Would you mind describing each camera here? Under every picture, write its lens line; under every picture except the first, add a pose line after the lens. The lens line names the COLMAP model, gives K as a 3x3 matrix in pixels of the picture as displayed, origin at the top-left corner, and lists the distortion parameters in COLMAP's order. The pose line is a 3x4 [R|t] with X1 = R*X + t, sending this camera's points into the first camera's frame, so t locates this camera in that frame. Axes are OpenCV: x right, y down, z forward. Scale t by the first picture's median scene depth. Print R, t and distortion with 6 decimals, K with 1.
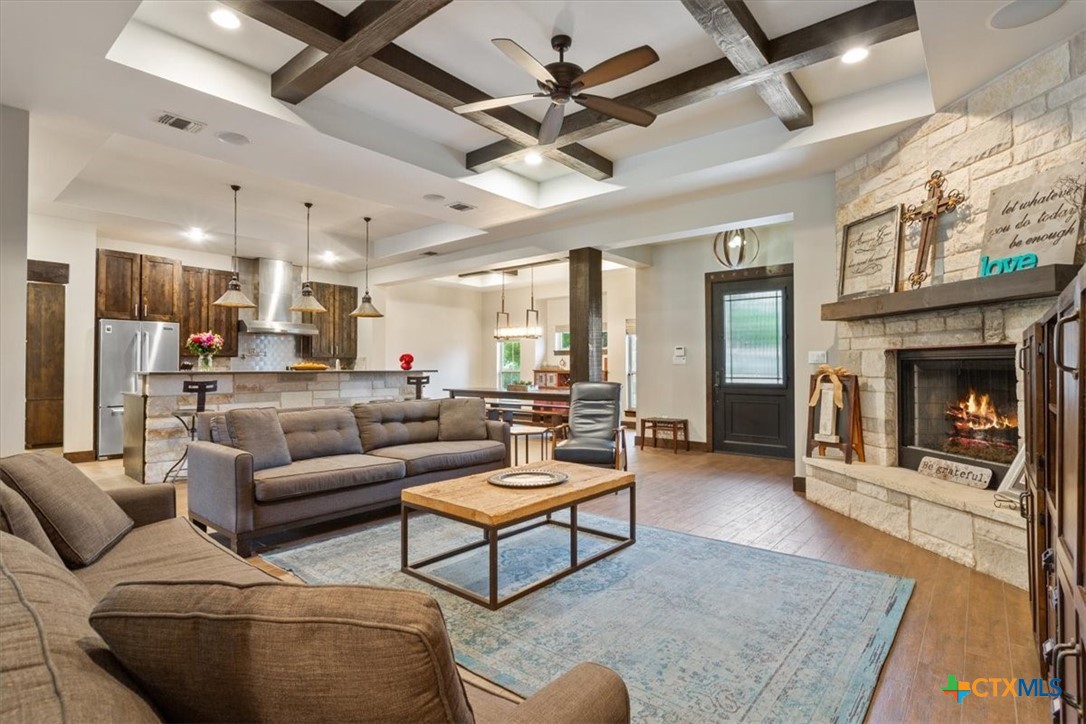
lens RADIAL K [[536.5, 0, 533.2], [0, 536.5, 362.1], [0, 0, 1]] dist [-0.011127, 0.001311]
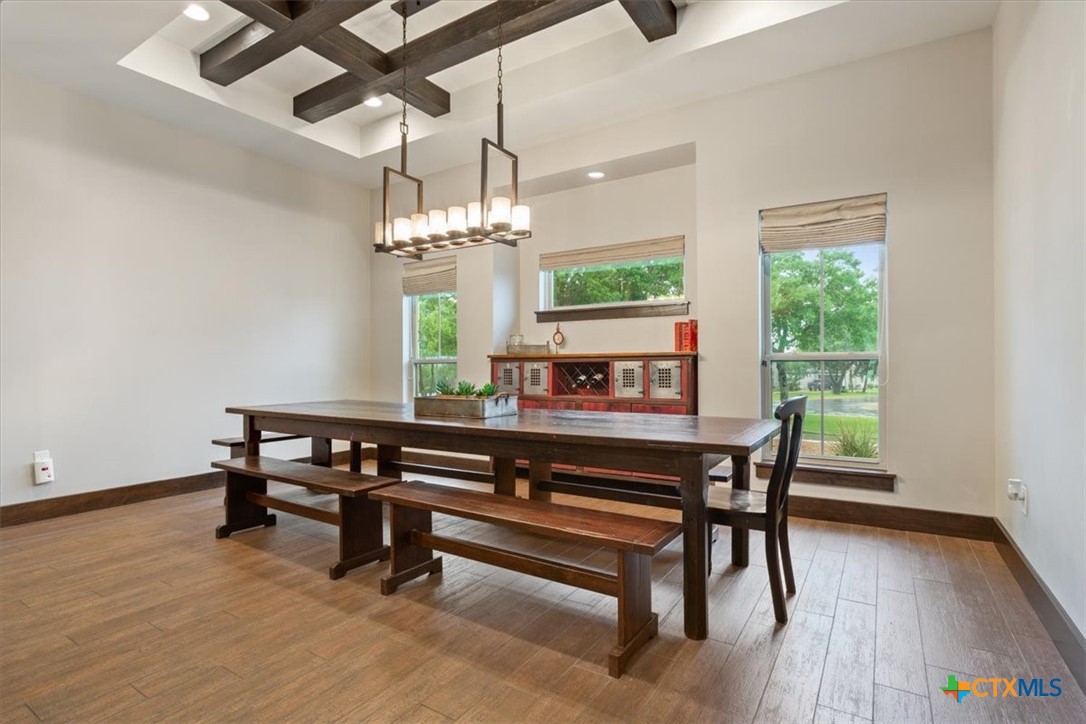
lens RADIAL K [[536.5, 0, 542.9], [0, 536.5, 361.9], [0, 0, 1]] dist [-0.011127, 0.001311]
pose [[0.990270, 0.001721, 0.139149, -0.016475], [-0.002040, 0.999996, 0.002148, 0.019084], [-0.139145, -0.002411, 0.990269, 0.597369]]
